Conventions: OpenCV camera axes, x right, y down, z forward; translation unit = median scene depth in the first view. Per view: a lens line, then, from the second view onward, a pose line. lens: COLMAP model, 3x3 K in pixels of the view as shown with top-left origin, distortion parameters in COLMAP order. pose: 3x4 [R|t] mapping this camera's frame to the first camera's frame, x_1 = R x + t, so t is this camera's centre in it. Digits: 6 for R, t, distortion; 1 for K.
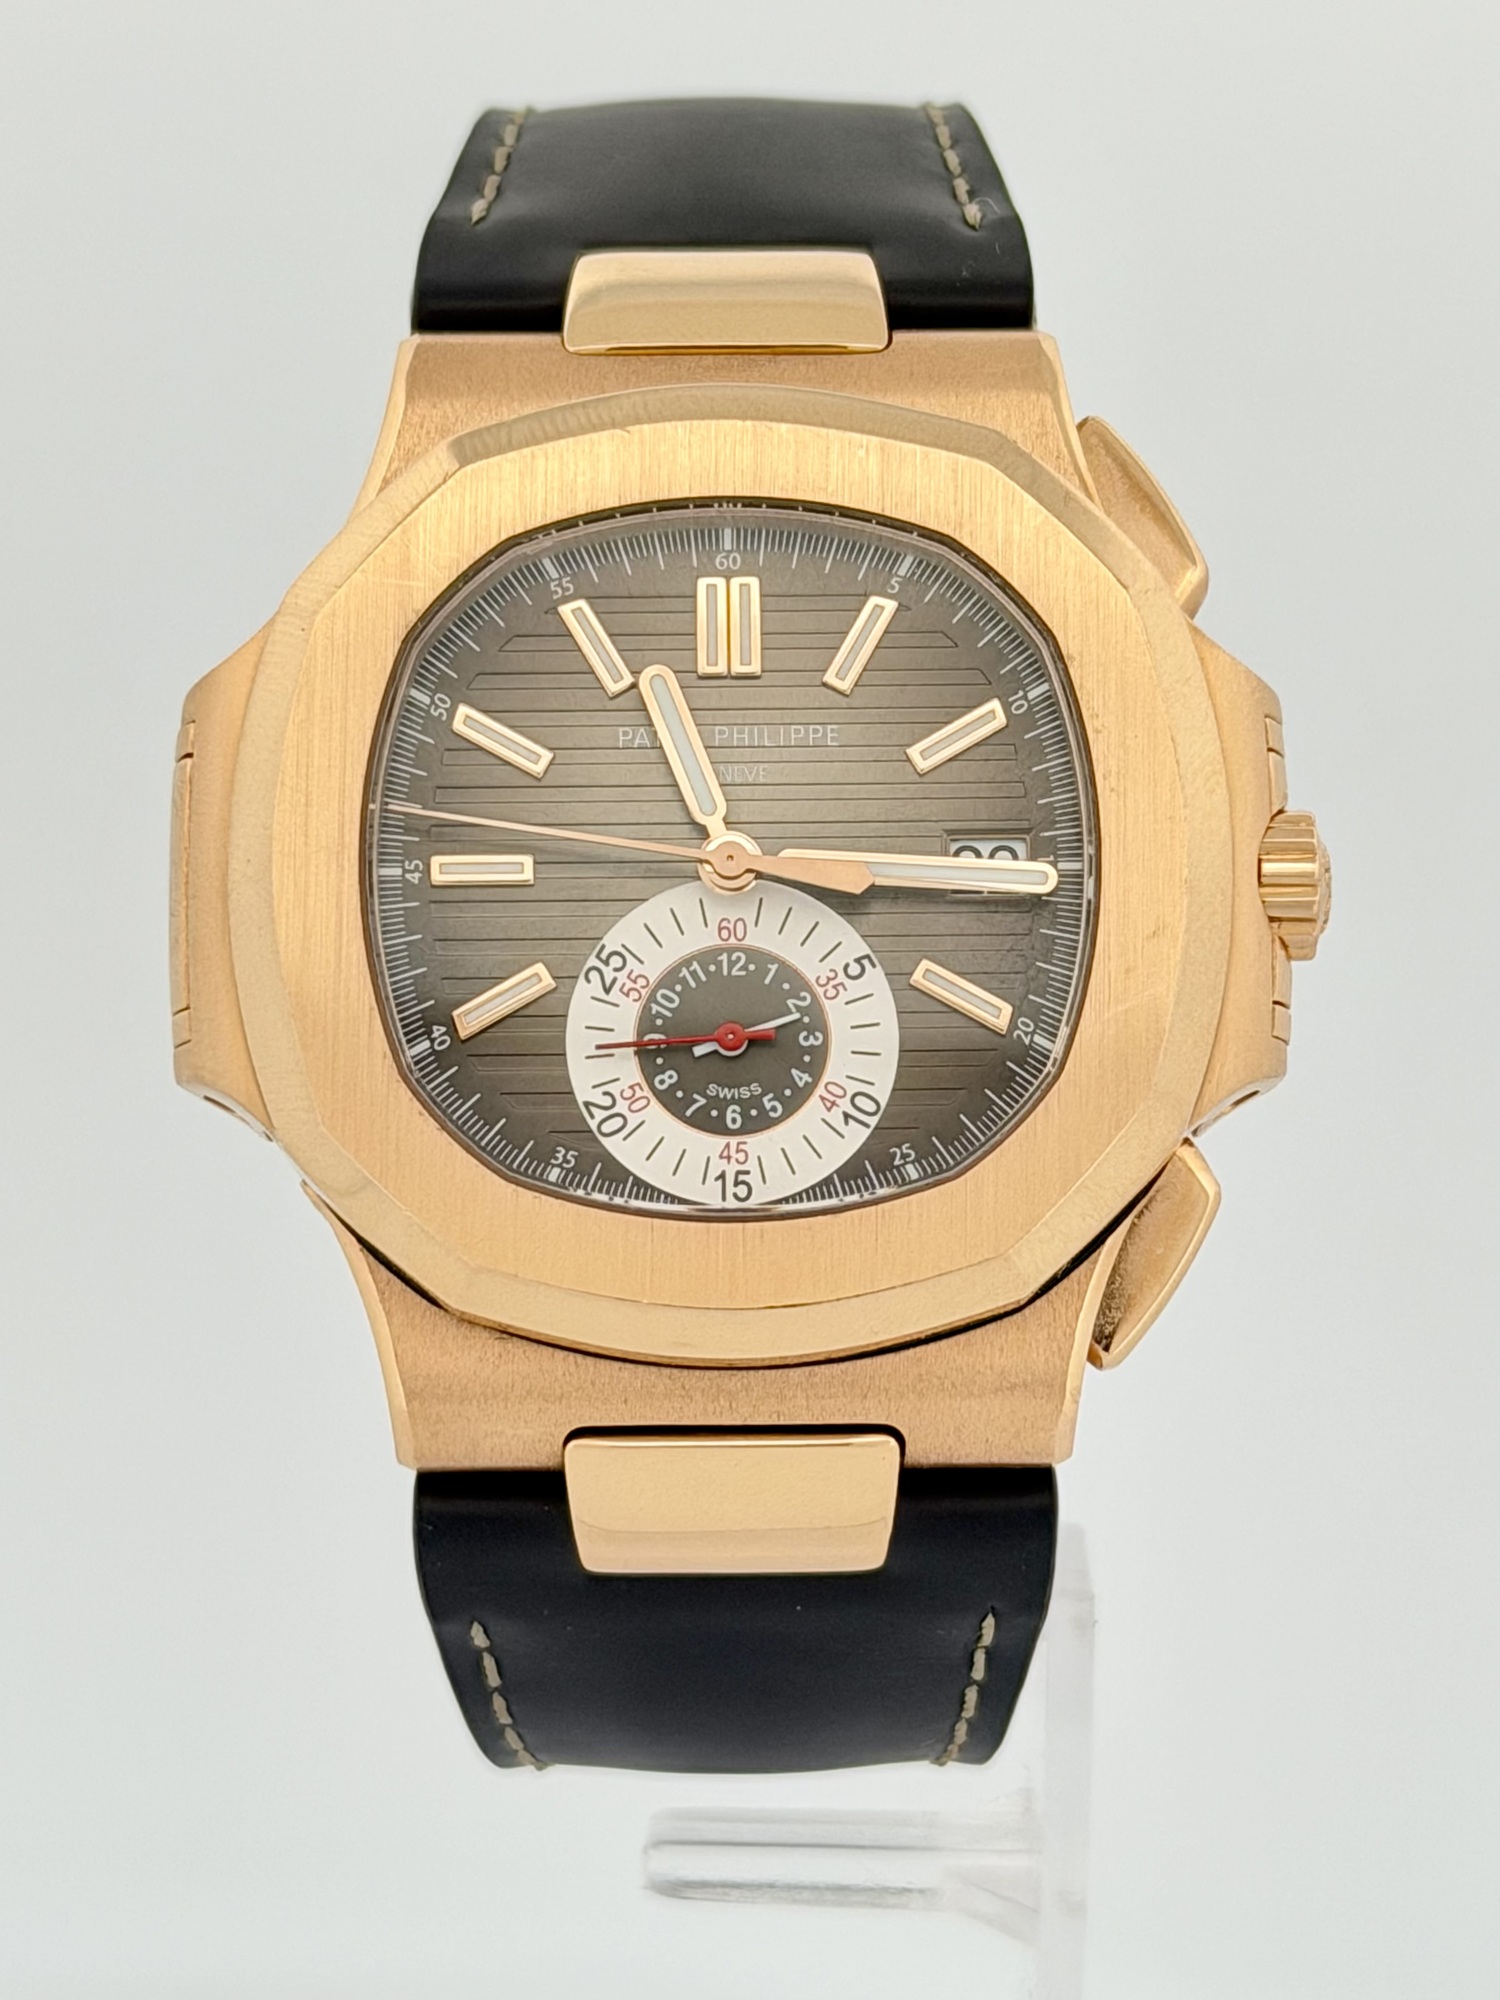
lens RADIAL K [[5659.3, 0, 755.8], [0, 5659.3, 1005.3], [0, 0, 1]] dist [0.092086, 0.000000]
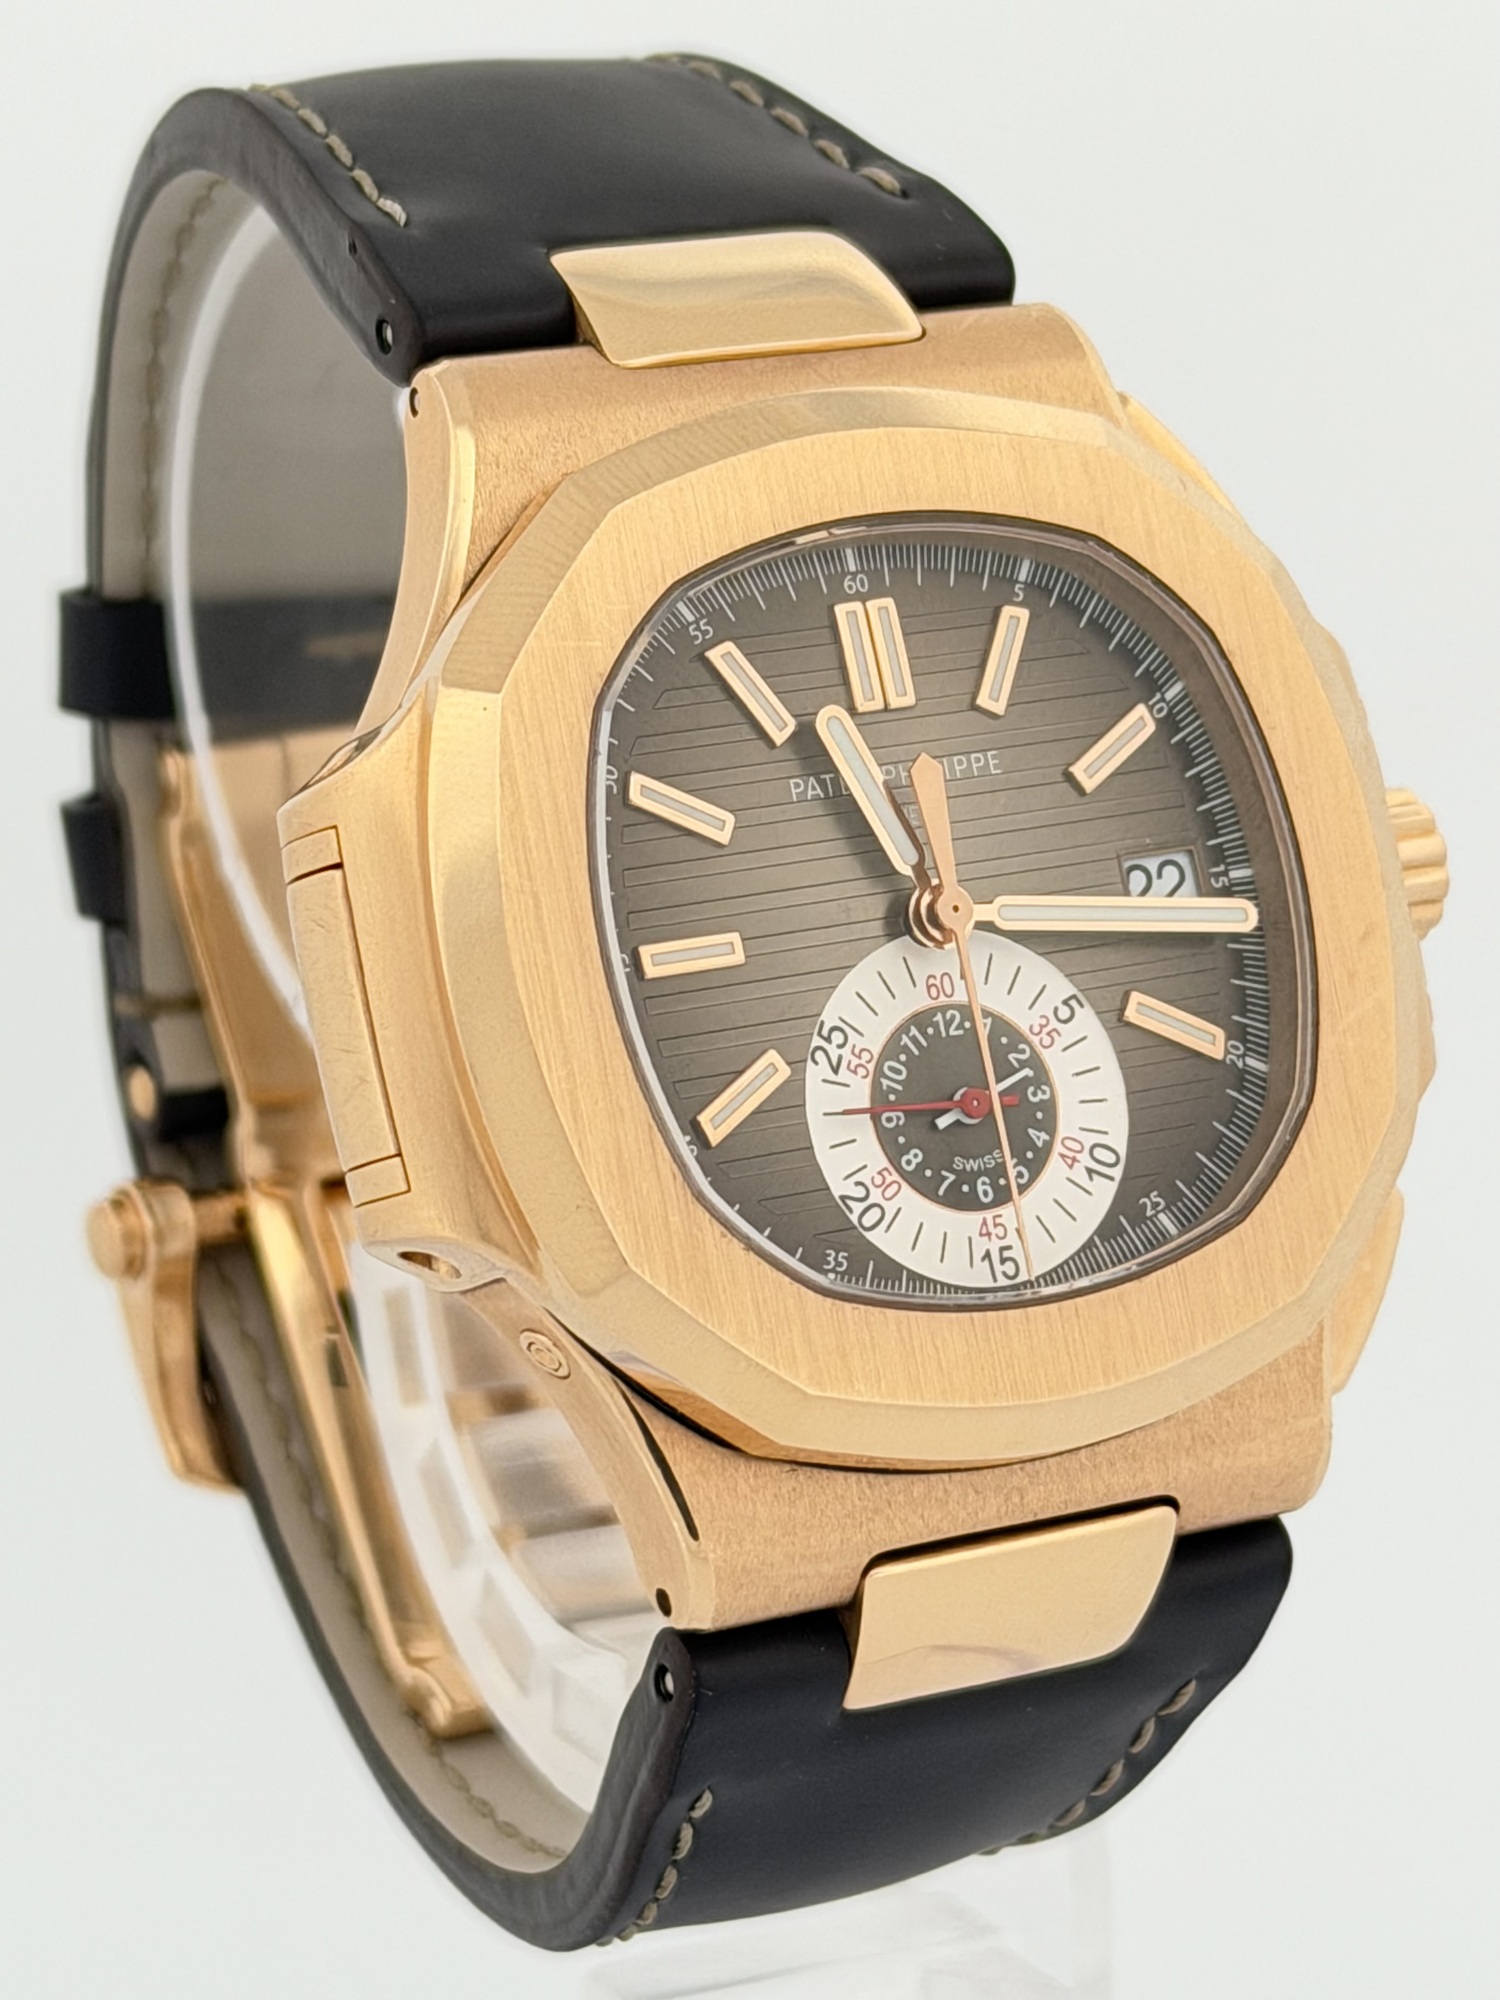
lens RADIAL K [[6236.1, 0, 752.3], [0, 6236.1, 1006.2], [0, 0, 1]] dist [0.075203, 0.000000]
pose [[0.876857, -0.127531, 0.463527, -0.497702], [0.115875, 0.991812, 0.053678, -0.067758], [-0.466577, 0.006643, 0.884456, 0.125776]]
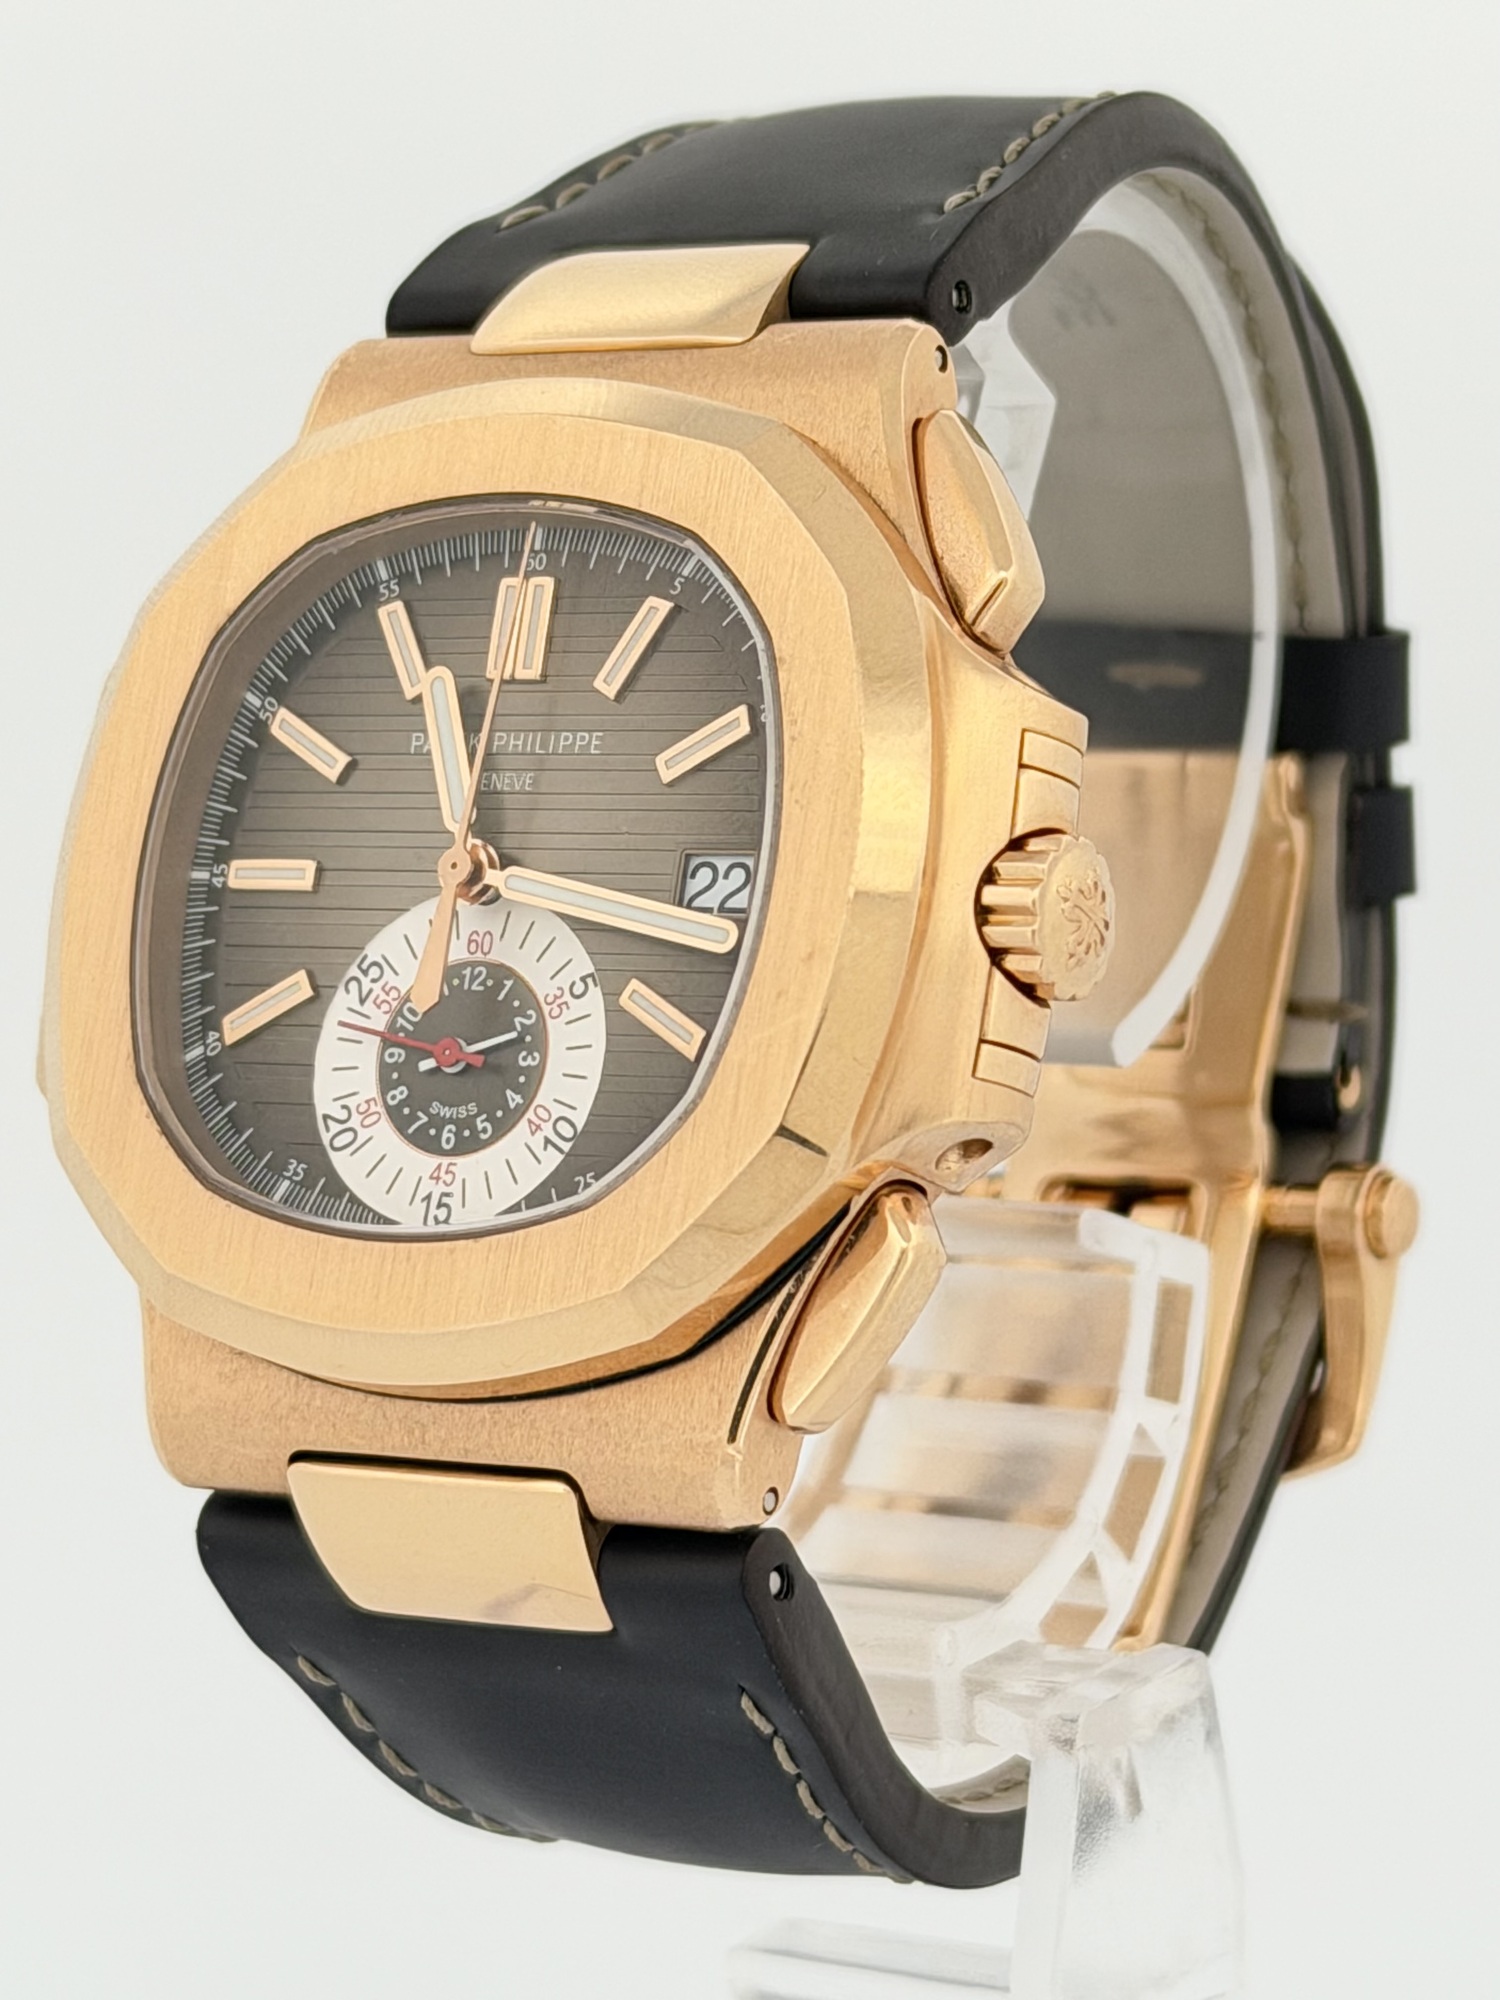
lens RADIAL K [[6236.1, 0, 757.2], [0, 6236.1, 988.5], [0, 0, 1]] dist [0.075203, 0.000000]
pose [[0.845832, 0.030531, -0.532575, 0.597854], [-0.056489, 0.997874, -0.032510, 0.025927], [0.530450, 0.057583, 0.845758, 0.134513]]
